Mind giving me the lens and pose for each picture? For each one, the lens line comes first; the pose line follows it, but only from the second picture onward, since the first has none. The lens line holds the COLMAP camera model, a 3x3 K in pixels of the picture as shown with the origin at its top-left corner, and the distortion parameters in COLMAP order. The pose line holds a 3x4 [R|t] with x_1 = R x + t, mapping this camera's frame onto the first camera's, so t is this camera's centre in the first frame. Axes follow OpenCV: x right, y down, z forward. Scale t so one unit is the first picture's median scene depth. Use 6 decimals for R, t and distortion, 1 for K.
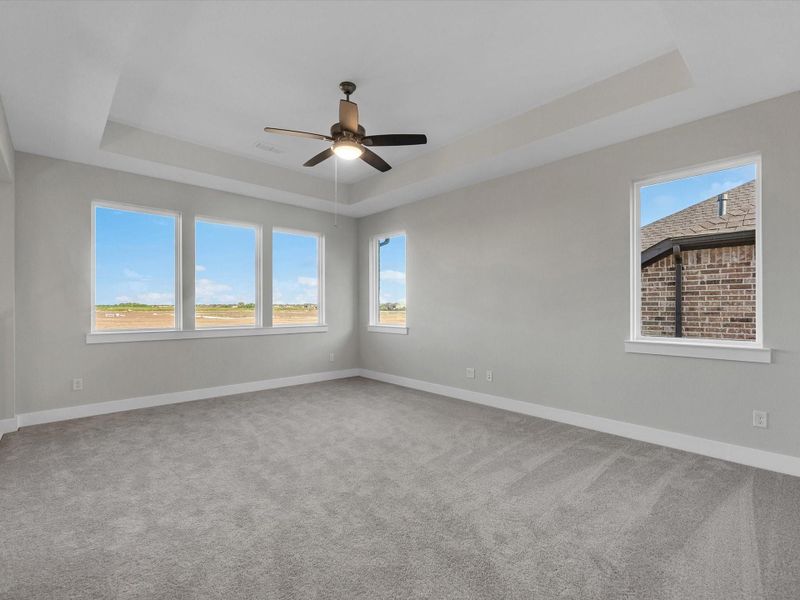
lens RADIAL K [[371.4, 0, 408.3], [0, 371.4, 302.6], [0, 0, 1]] dist [-0.001186, -0.000727]
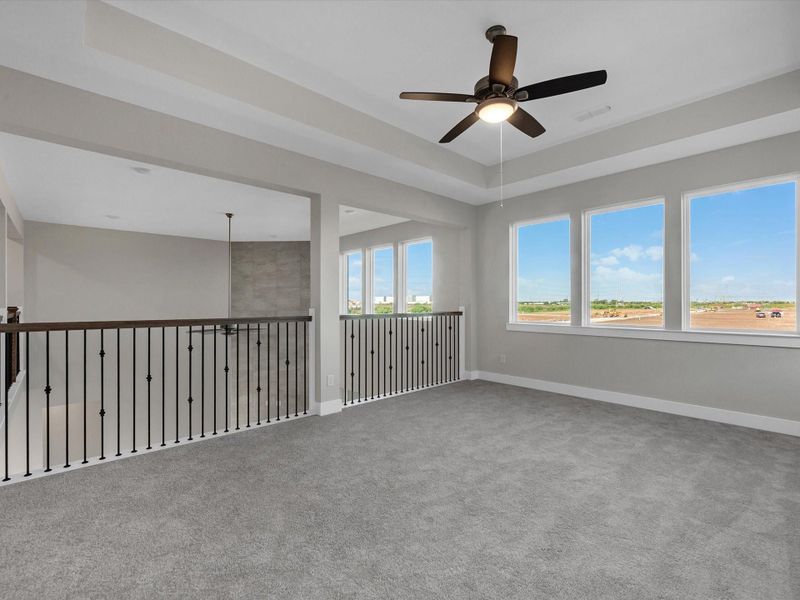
lens RADIAL K [[371.4, 0, 401.7], [0, 371.4, 302.0], [0, 0, 1]] dist [-0.001186, -0.000727]
pose [[0.003987, -0.001591, -0.999991, 0.492480], [0.005528, 0.999983, -0.001569, 0.004639], [0.999977, -0.005522, 0.003995, 0.589750]]
